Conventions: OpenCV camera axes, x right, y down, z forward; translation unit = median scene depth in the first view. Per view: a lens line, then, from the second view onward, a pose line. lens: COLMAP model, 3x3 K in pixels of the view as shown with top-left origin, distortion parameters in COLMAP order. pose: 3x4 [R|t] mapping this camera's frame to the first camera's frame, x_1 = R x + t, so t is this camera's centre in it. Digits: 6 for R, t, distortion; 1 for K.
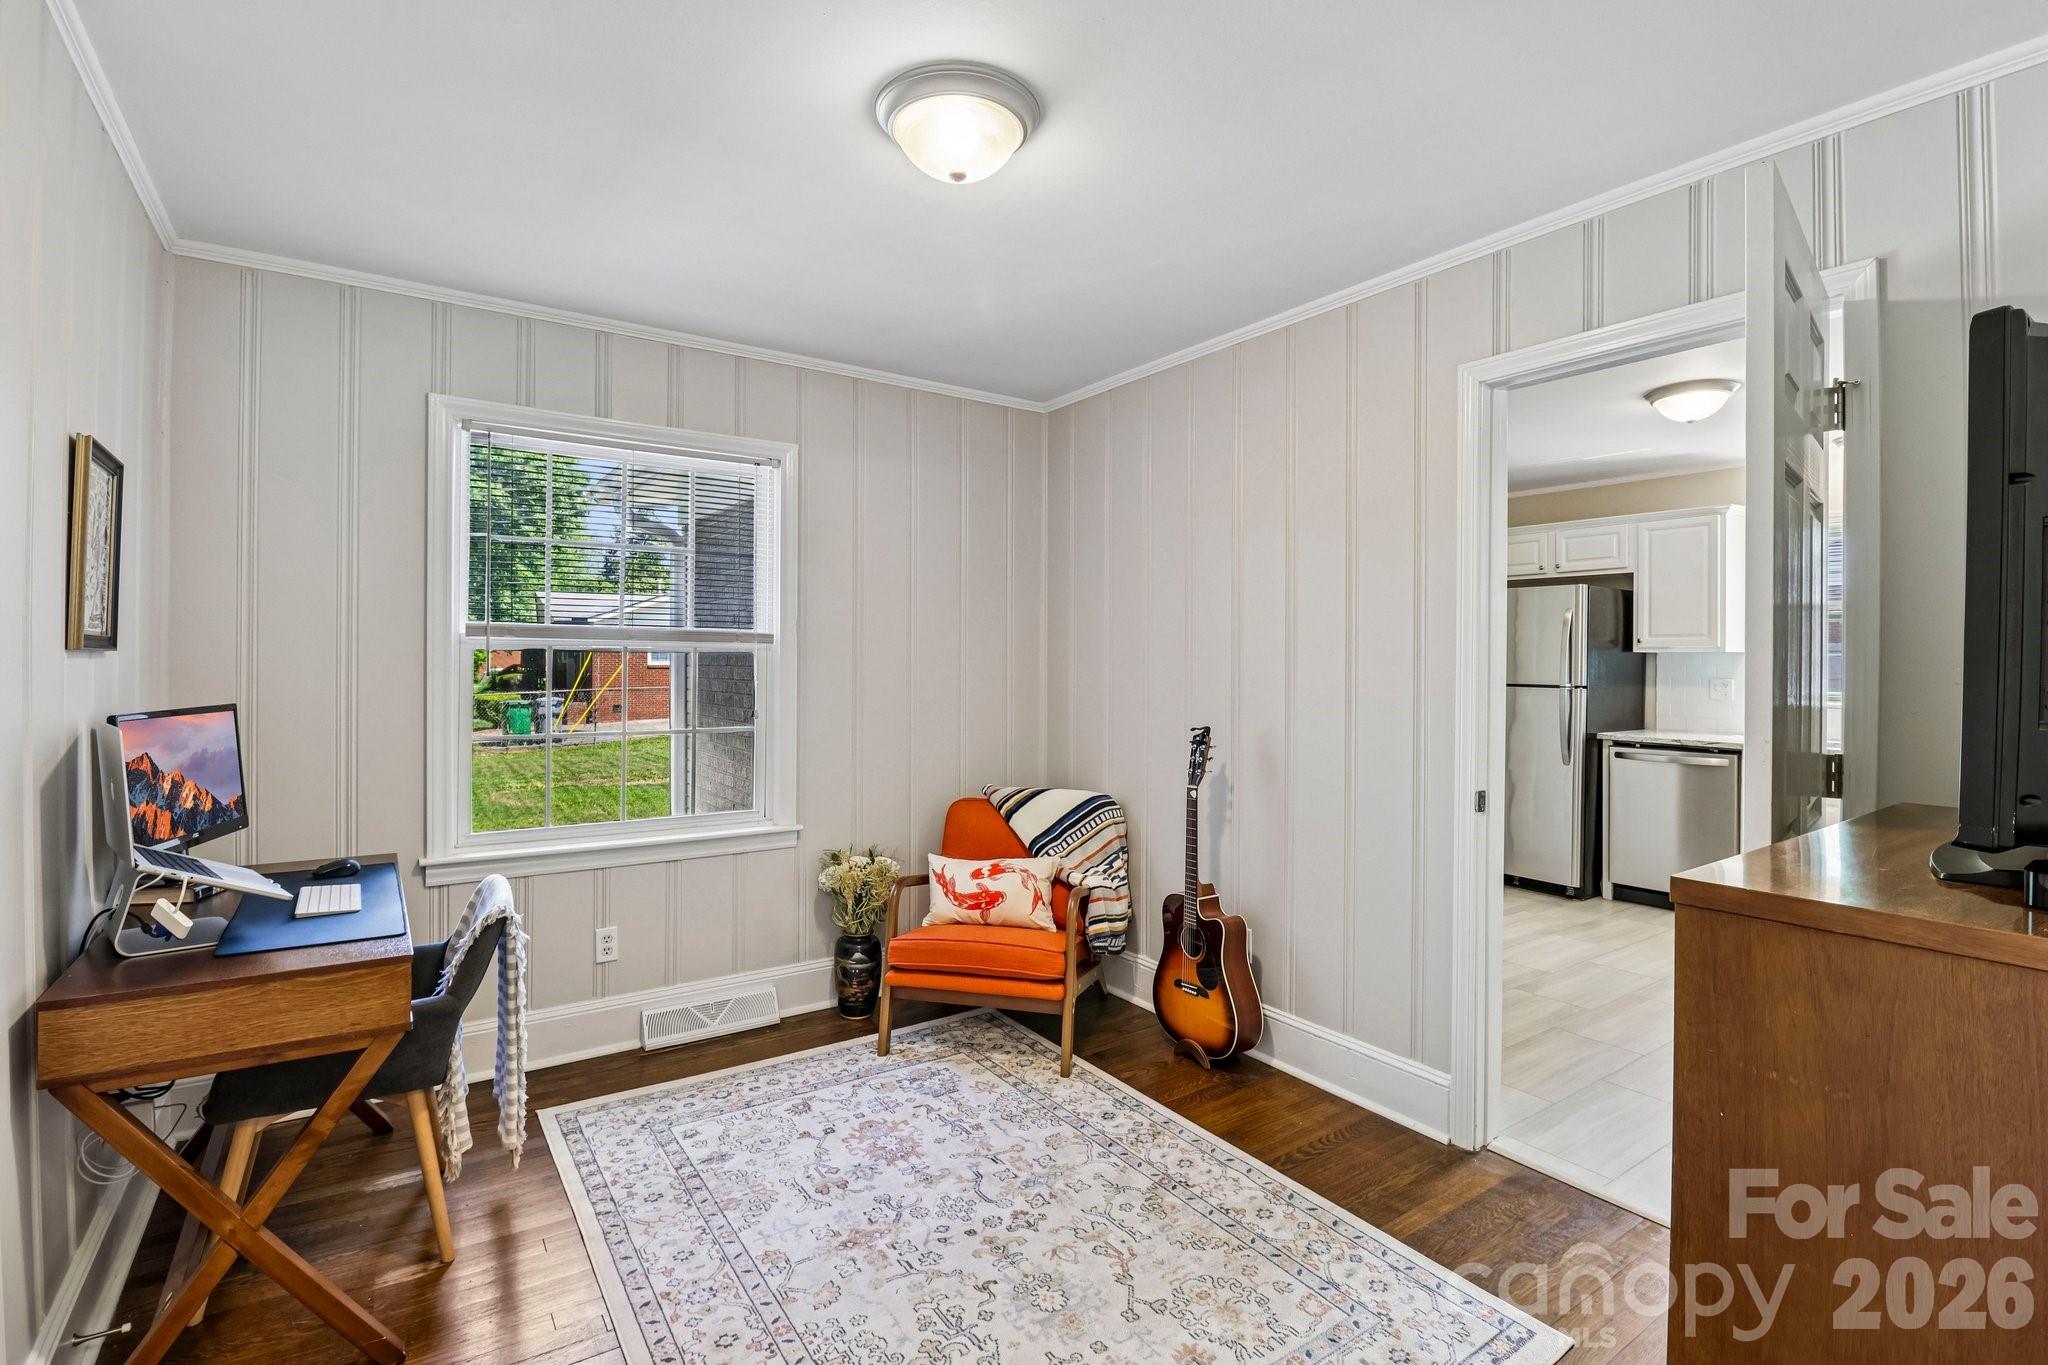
lens RADIAL K [[946.1, 0, 1019.5], [0, 946.1, 660.6], [0, 0, 1]] dist [0.023005, -0.022868]
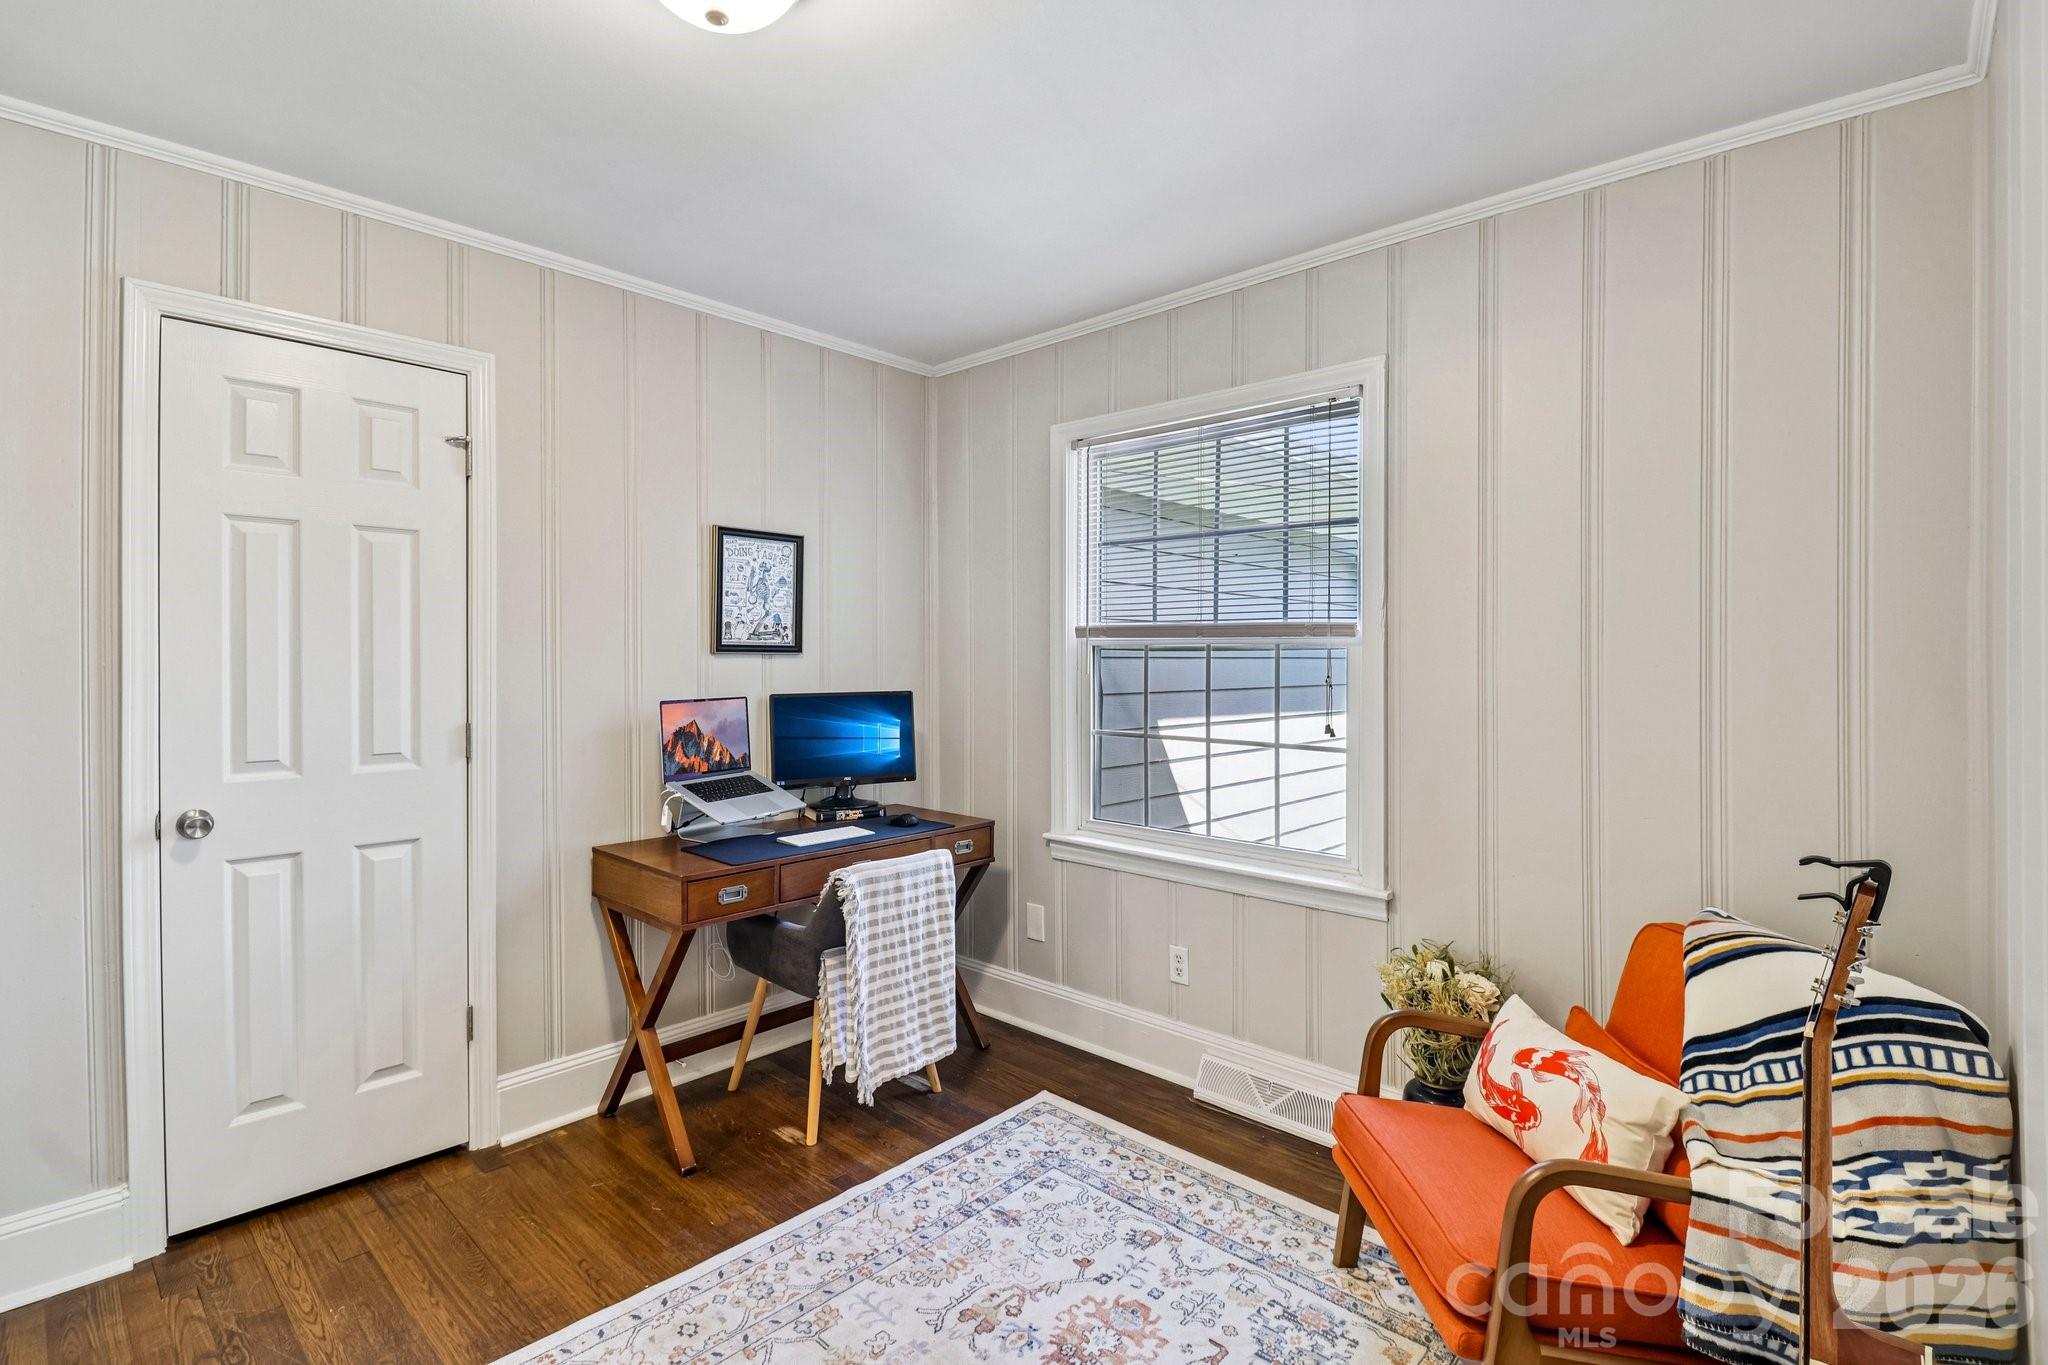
lens RADIAL K [[946.1, 0, 1019.5], [0, 946.1, 660.6], [0, 0, 1]] dist [0.023005, -0.022868]
pose [[0.239382, -0.000978, -0.970925, 0.475453], [0.007085, 0.999975, 0.000740, -0.003101], [0.970899, -0.007056, 0.239383, 0.681908]]
